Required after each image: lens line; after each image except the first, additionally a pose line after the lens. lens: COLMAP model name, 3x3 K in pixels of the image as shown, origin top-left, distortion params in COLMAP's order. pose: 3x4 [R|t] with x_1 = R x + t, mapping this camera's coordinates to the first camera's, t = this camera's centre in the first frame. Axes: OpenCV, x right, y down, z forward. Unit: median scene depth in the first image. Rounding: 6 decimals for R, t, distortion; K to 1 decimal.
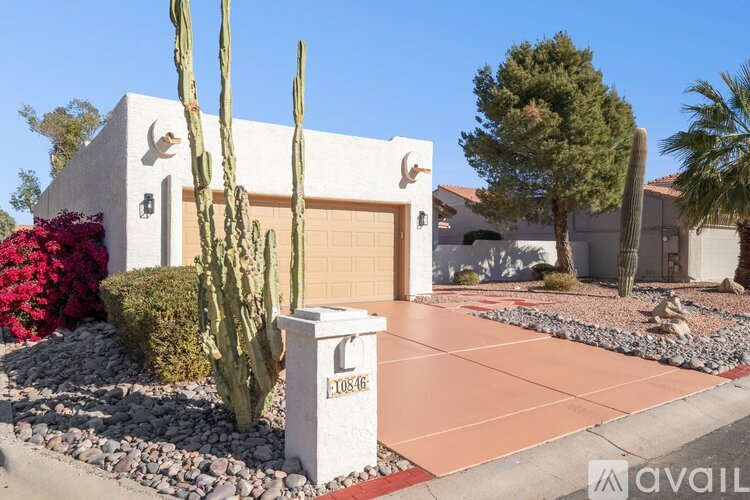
lens RADIAL K [[544.0, 0, 375.1], [0, 544.0, 252.2], [0, 0, 1]] dist [0.011130, 0.001291]
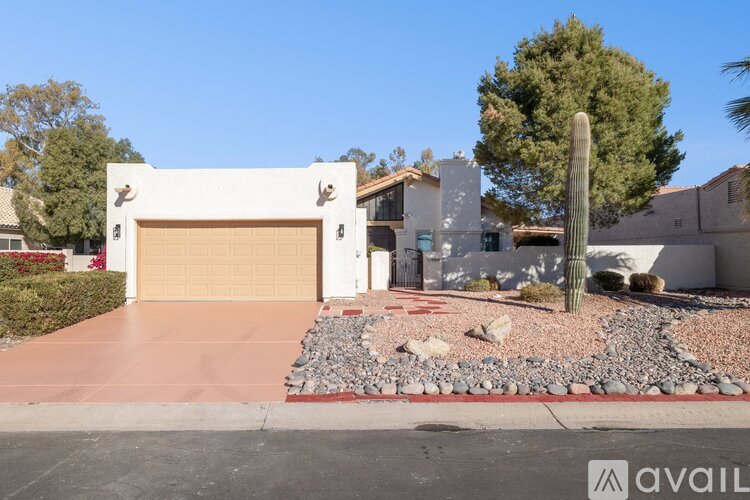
lens RADIAL K [[462.0, 0, 375.1], [0, 462.0, 249.9], [0, 0, 1]] dist [0.005167, 0.000700]
pose [[0.804939, -0.010058, -0.593273, 0.594497], [0.004379, 0.999930, -0.011011, -0.009024], [0.593342, 0.006265, 0.804926, 0.216307]]
